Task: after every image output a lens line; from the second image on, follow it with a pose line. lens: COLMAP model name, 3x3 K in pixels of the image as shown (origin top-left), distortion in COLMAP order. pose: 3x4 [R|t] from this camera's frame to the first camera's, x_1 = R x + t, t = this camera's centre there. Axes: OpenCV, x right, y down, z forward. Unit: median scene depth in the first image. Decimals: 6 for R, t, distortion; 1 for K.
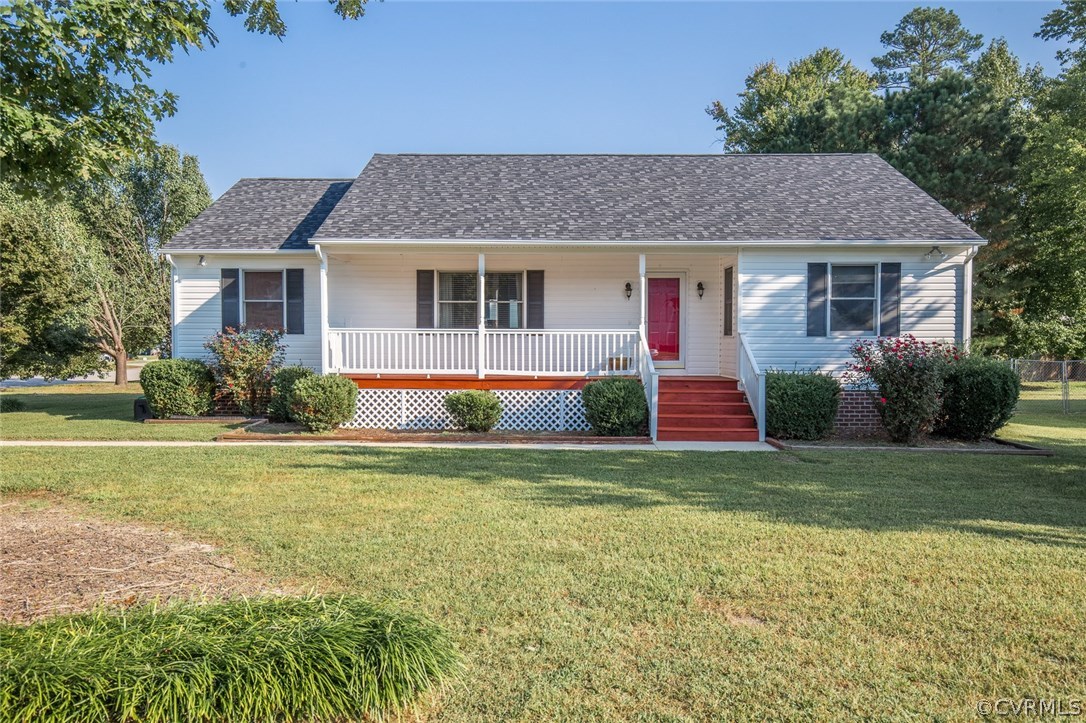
lens RADIAL K [[879.9, 0, 536.2], [0, 879.9, 361.7], [0, 0, 1]] dist [0.015593, -0.010113]
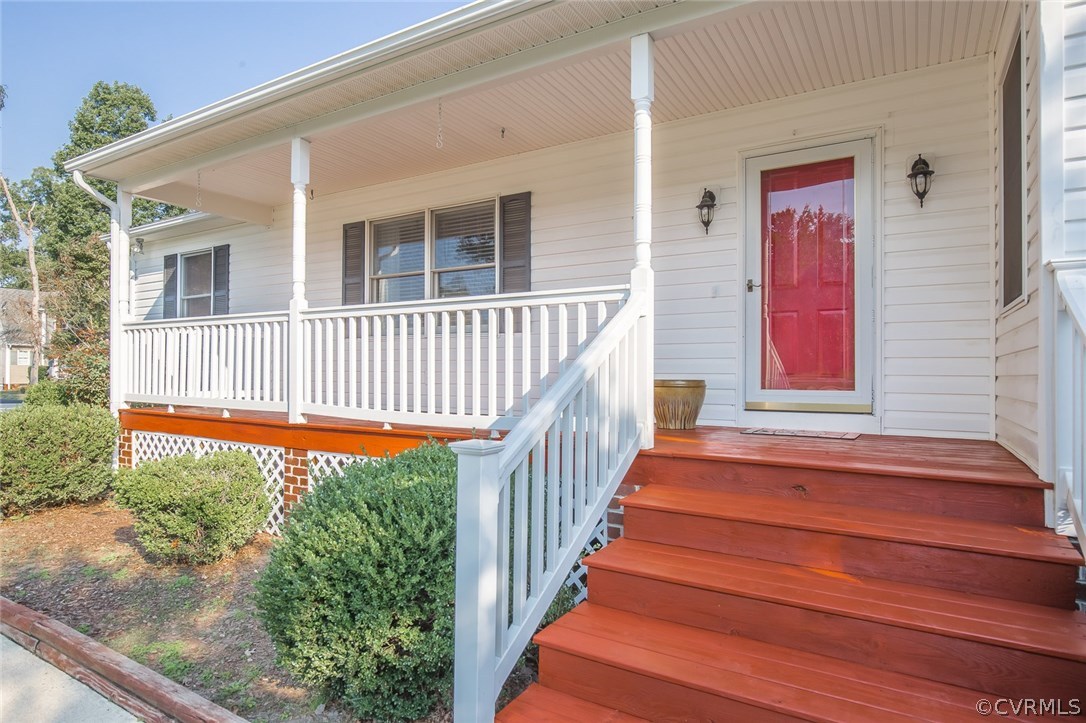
lens RADIAL K [[614.0, 0, 543.7], [0, 614.0, 369.0], [0, 0, 1]] dist [0.000401, 0.000530]
pose [[0.868092, -0.001440, -0.496402, 0.181309], [-0.014364, 0.999504, -0.028019, -0.000980], [0.496196, 0.031453, 0.867641, 0.744077]]
